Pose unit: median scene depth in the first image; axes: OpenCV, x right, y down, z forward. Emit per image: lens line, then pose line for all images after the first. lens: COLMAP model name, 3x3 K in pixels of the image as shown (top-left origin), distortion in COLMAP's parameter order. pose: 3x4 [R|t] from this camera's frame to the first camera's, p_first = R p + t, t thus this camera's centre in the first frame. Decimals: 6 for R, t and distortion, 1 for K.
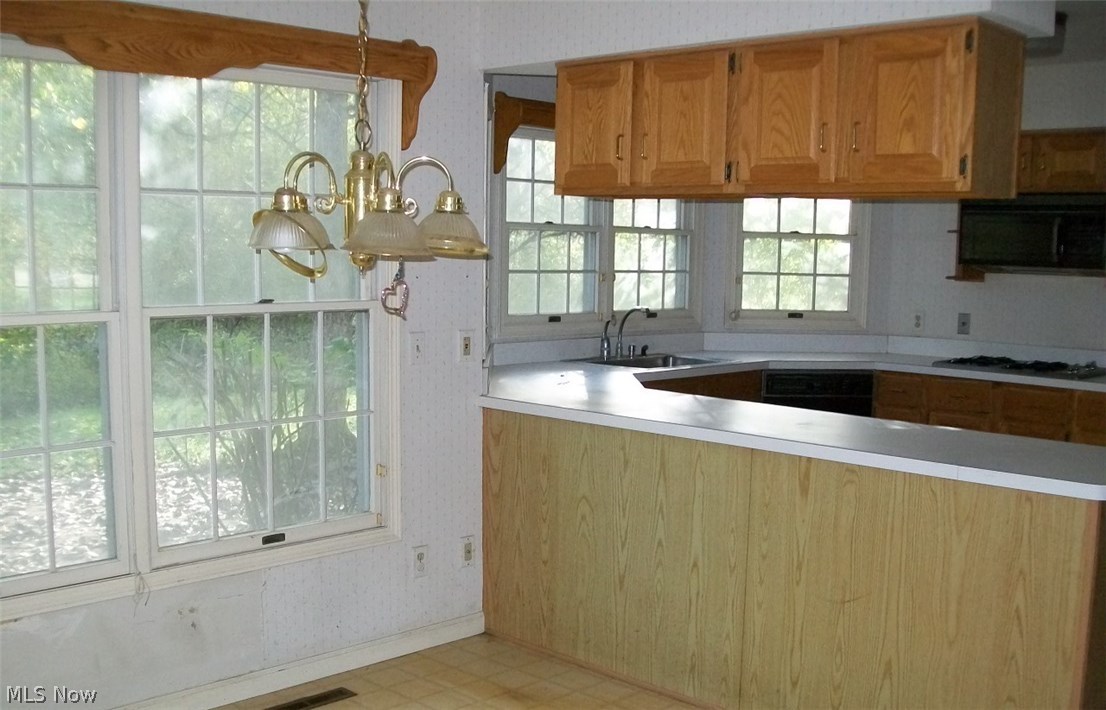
lens RADIAL K [[1214.7, 0, 553.9], [0, 1214.7, 402.1], [0, 0, 1]] dist [-0.166875, 0.142217]
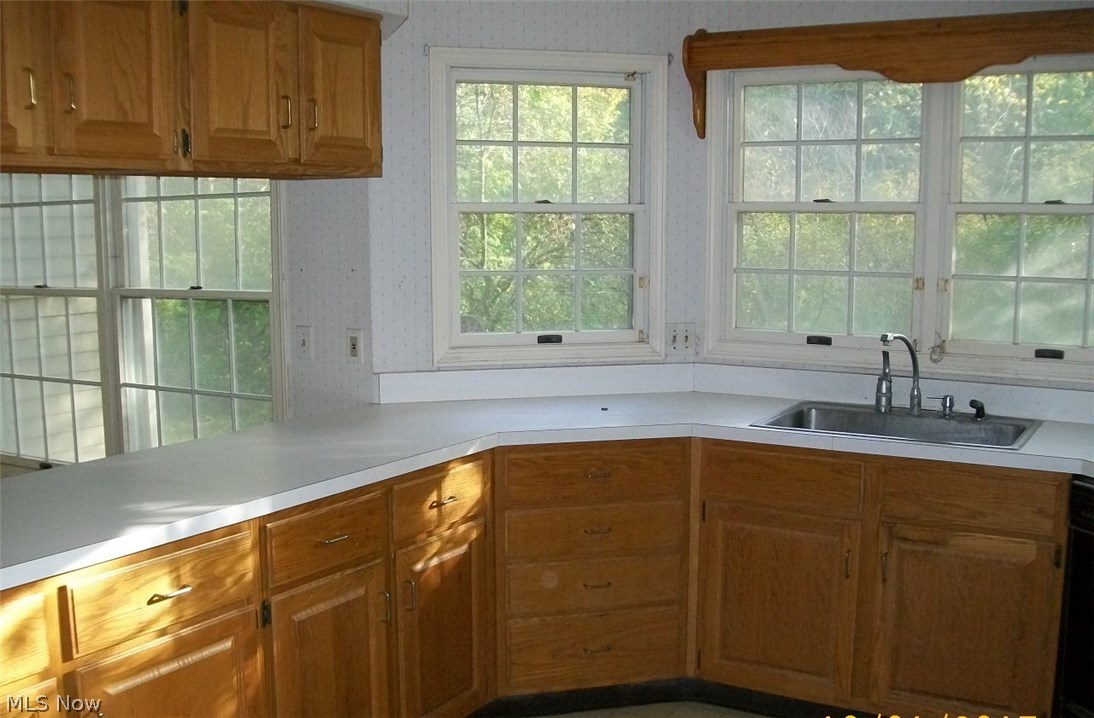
lens RADIAL K [[1190.5, 0, 548.3], [0, 1190.5, 408.9], [0, 0, 1]] dist [-0.161217, 0.025449]
pose [[0.225385, 0.135439, -0.964810, 0.902627], [-0.116985, 0.986887, 0.111209, -0.126759], [0.967221, 0.087804, 0.238274, 1.018995]]
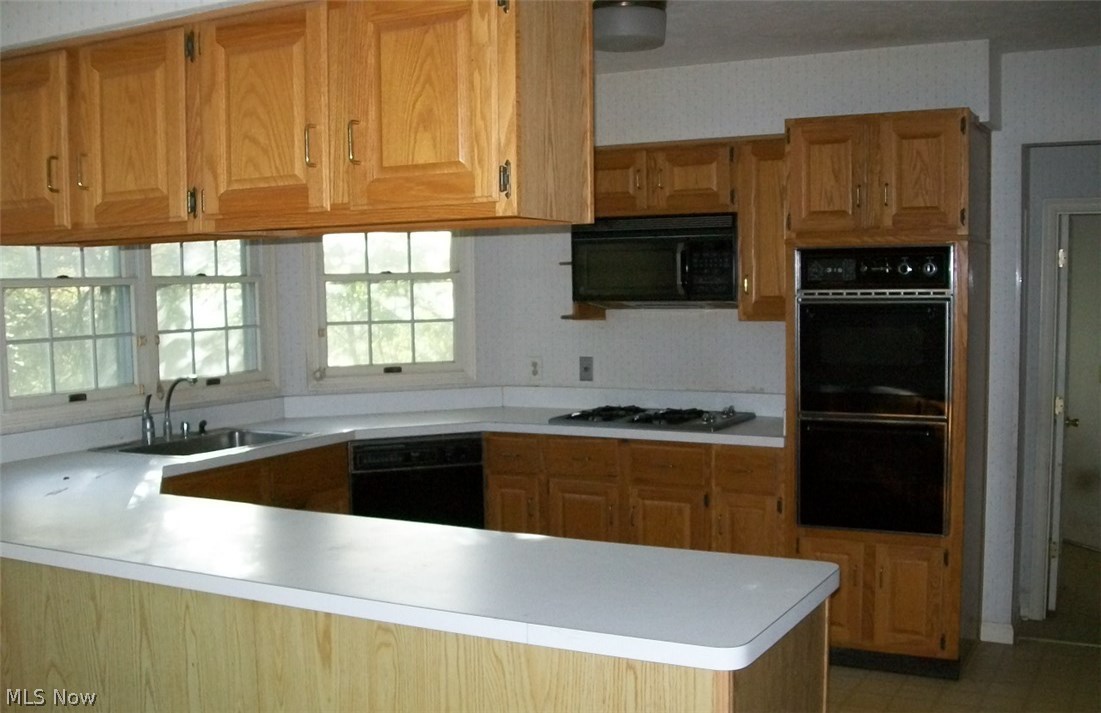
lens RADIAL K [[1199.5, 0, 542.9], [0, 1199.5, 405.0], [0, 0, 1]] dist [-0.175637, 0.125018]
pose [[0.964784, -0.061820, 0.255674, 0.143741], [0.067854, 0.997585, -0.014837, -0.046429], [-0.254139, 0.031663, 0.966649, 0.269715]]
